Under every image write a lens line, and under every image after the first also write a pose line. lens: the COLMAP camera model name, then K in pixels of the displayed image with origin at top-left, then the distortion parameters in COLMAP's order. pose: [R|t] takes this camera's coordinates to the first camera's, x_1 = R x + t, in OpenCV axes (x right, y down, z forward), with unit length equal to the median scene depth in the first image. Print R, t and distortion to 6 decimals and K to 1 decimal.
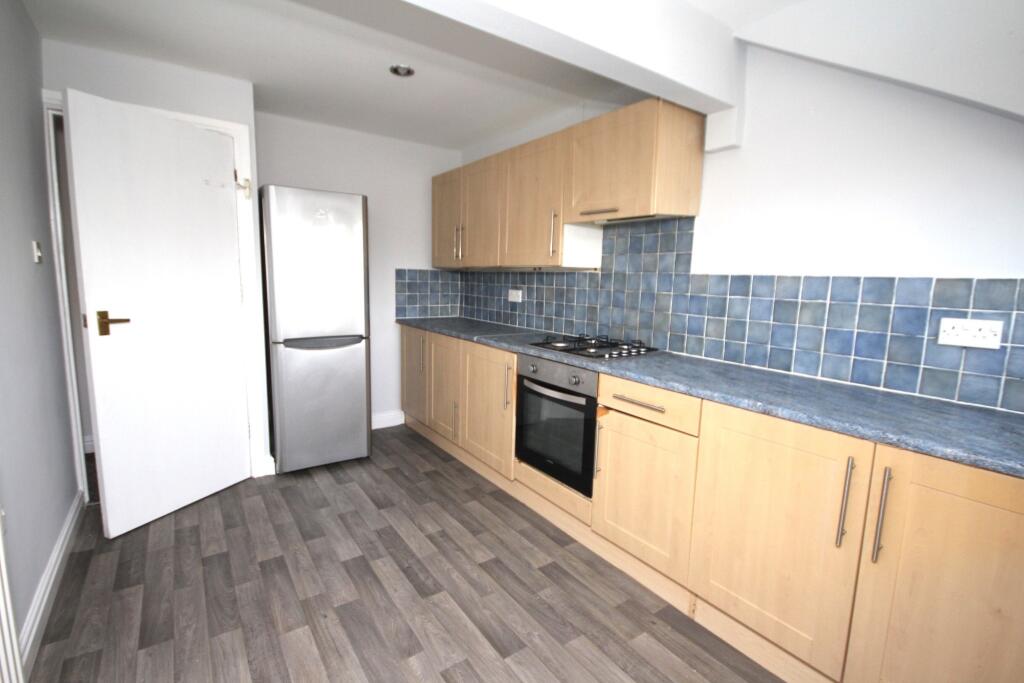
lens RADIAL K [[469.3, 0, 512.0], [0, 469.3, 341.5], [0, 0, 1]] dist [-0.001622, -0.000223]
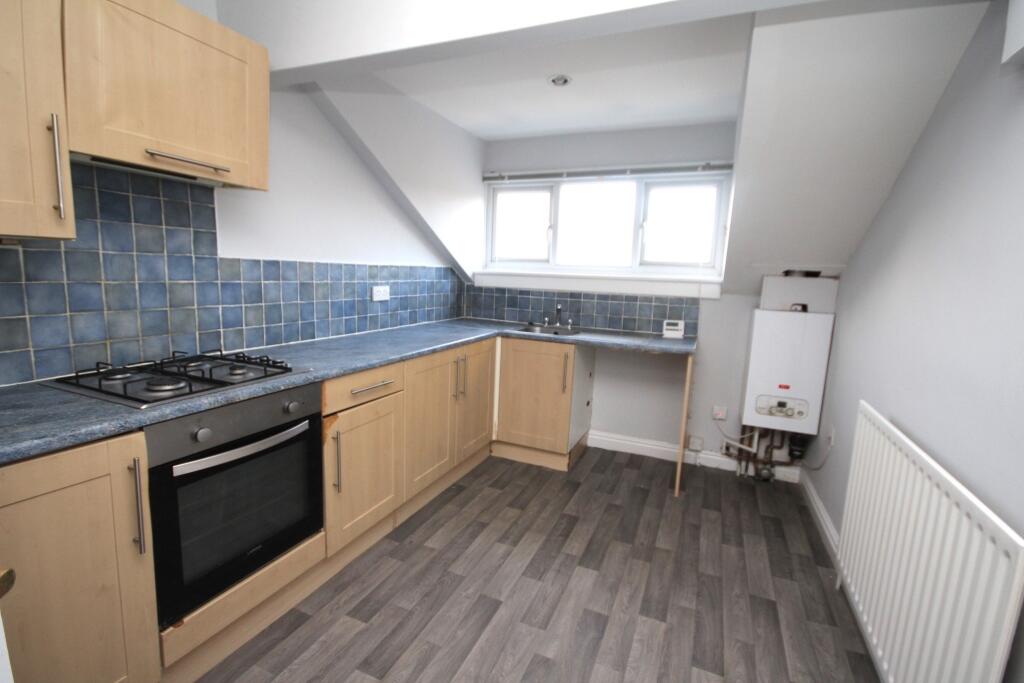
lens RADIAL K [[469.3, 0, 512.0], [0, 469.3, 341.5], [0, 0, 1]] dist [-0.001622, -0.000223]
pose [[-0.519793, -0.170859, 0.837032, -0.667719], [0.065446, 0.968952, 0.238429, -0.175472], [-0.851782, 0.178714, -0.492472, 1.062939]]
